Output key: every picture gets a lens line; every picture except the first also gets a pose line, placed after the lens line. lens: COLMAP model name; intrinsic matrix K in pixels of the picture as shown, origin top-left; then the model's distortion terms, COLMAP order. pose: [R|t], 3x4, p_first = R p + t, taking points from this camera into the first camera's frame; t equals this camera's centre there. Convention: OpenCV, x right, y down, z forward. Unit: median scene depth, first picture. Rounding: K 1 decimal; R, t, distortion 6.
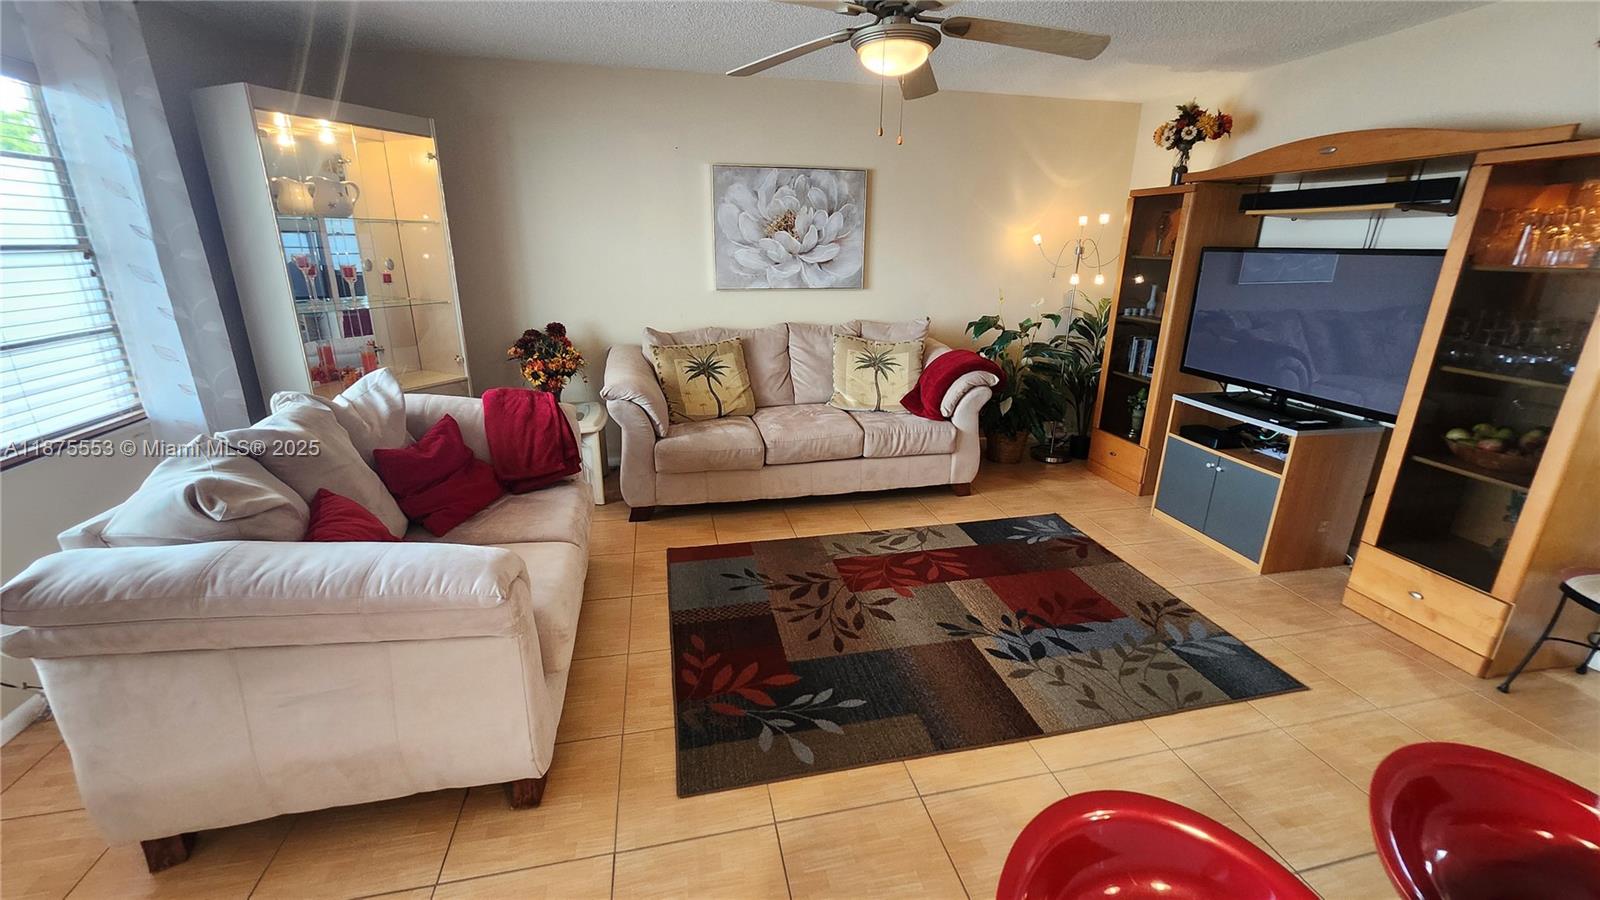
lens RADIAL K [[631.2, 0, 806.4], [0, 631.2, 447.3], [0, 0, 1]] dist [-0.000404, -0.000218]
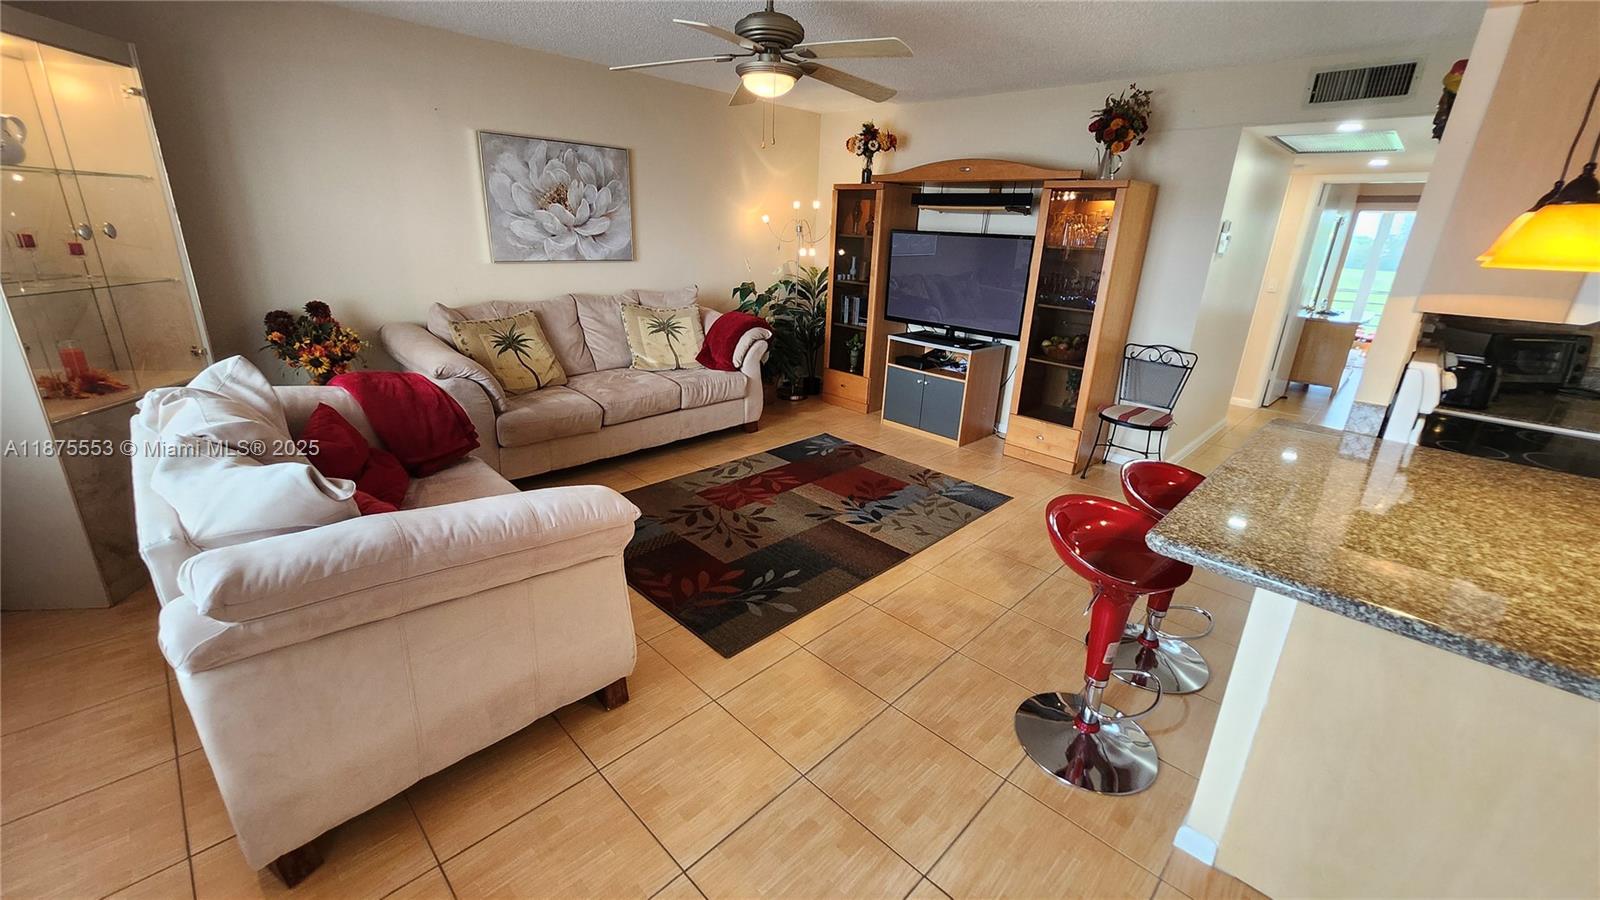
lens RADIAL K [[631.2, 0, 806.4], [0, 631.2, 447.3], [0, 0, 1]] dist [-0.000404, -0.000218]
pose [[0.837747, -0.158707, 0.522486, -0.343441], [0.135855, 0.987323, 0.082076, 0.021814], [-0.528888, 0.002223, 0.848689, -0.094916]]
